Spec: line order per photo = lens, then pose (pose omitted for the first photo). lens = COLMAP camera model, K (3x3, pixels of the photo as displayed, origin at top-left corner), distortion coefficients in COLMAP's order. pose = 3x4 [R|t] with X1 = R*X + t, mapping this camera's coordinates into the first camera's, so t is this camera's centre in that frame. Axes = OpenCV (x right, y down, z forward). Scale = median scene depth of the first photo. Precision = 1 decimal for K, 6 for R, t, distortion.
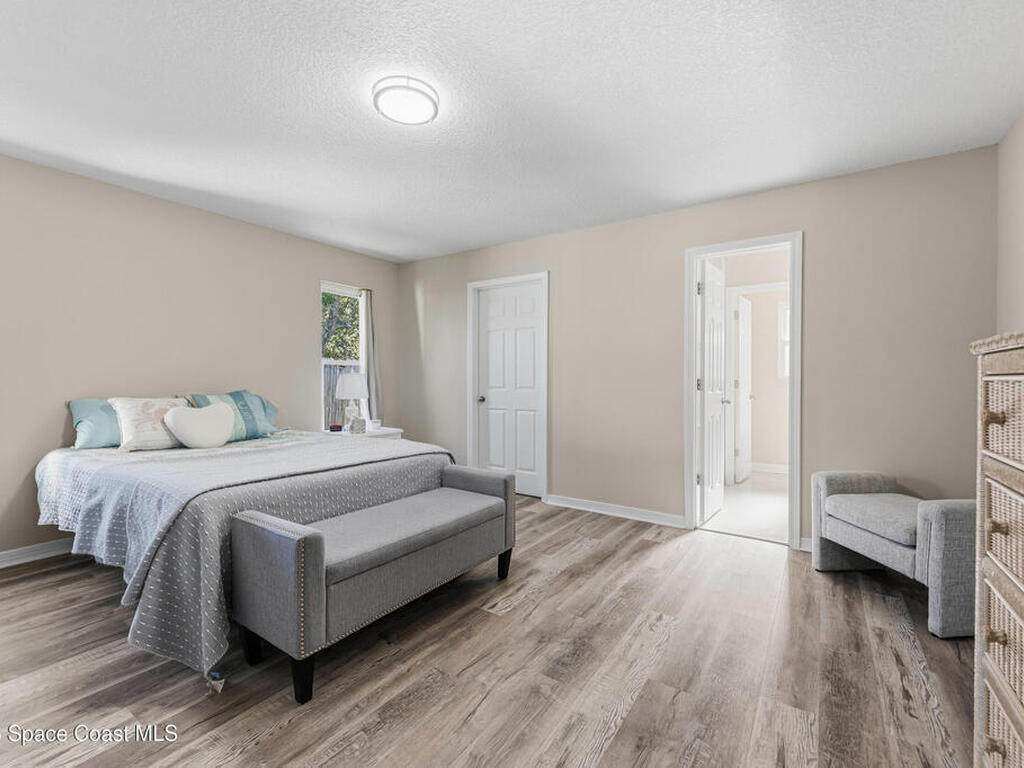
lens RADIAL K [[454.8, 0, 509.2], [0, 454.8, 389.4], [0, 0, 1]] dist [0.011206, 0.000035]
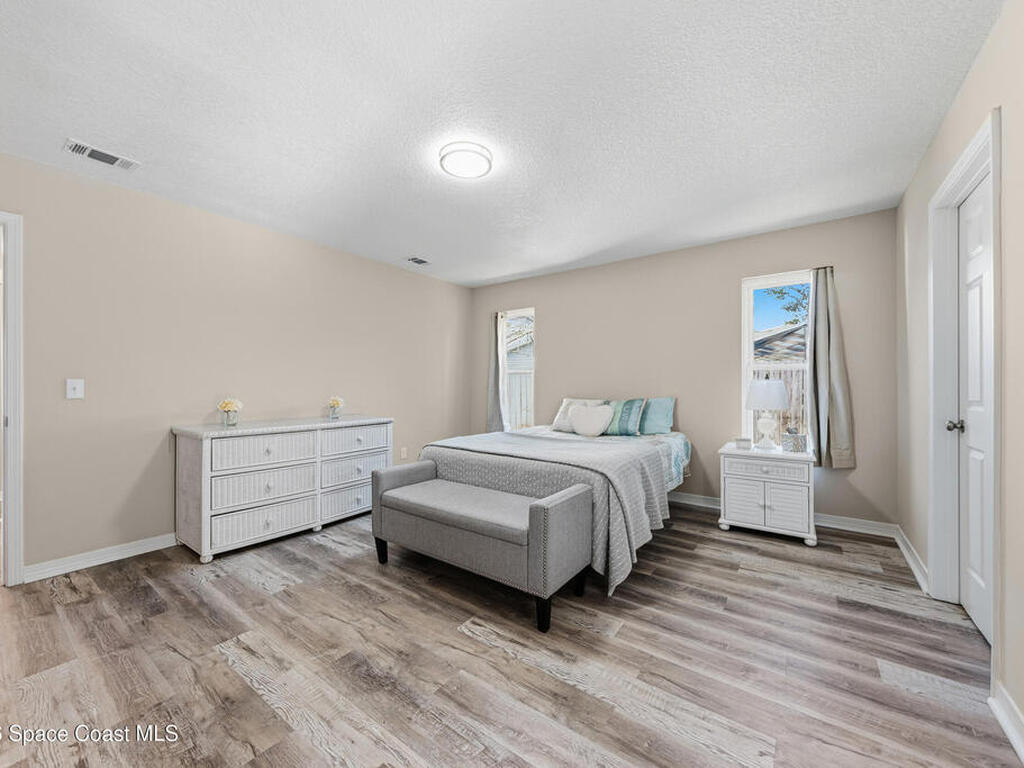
lens RADIAL K [[402.8, 0, 506.0], [0, 402.8, 387.7], [0, 0, 1]] dist [0.008744, -0.000653]
pose [[-0.030509, 0.002696, -0.999531, 0.892926], [-0.017761, 0.999837, 0.003239, -0.027903], [0.999377, 0.017851, -0.030456, 1.186074]]
